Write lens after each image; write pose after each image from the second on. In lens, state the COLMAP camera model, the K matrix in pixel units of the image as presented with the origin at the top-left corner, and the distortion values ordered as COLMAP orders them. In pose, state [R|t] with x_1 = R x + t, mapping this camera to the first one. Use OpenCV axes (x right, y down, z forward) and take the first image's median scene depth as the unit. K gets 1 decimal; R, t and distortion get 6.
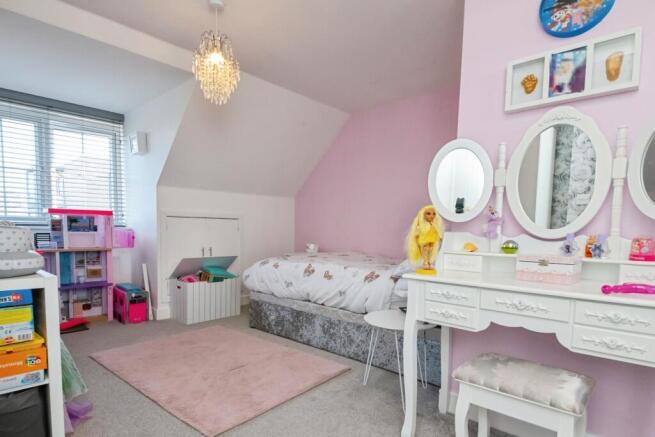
lens RADIAL K [[361.7, 0, 327.2], [0, 361.7, 257.4], [0, 0, 1]] dist [0.064632, -0.001164]
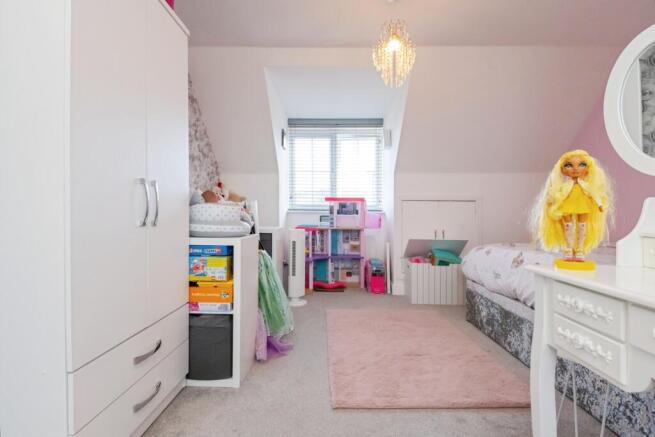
lens RADIAL K [[350.0, 0, 327.5], [0, 350.0, 218.5], [0, 0, 1]] dist [0.005240, -0.000322]
pose [[0.654257, 0.004451, -0.756259, 0.219575], [-0.064374, 0.996681, -0.049825, 0.009198], [0.753528, 0.081282, 0.652372, 0.170019]]
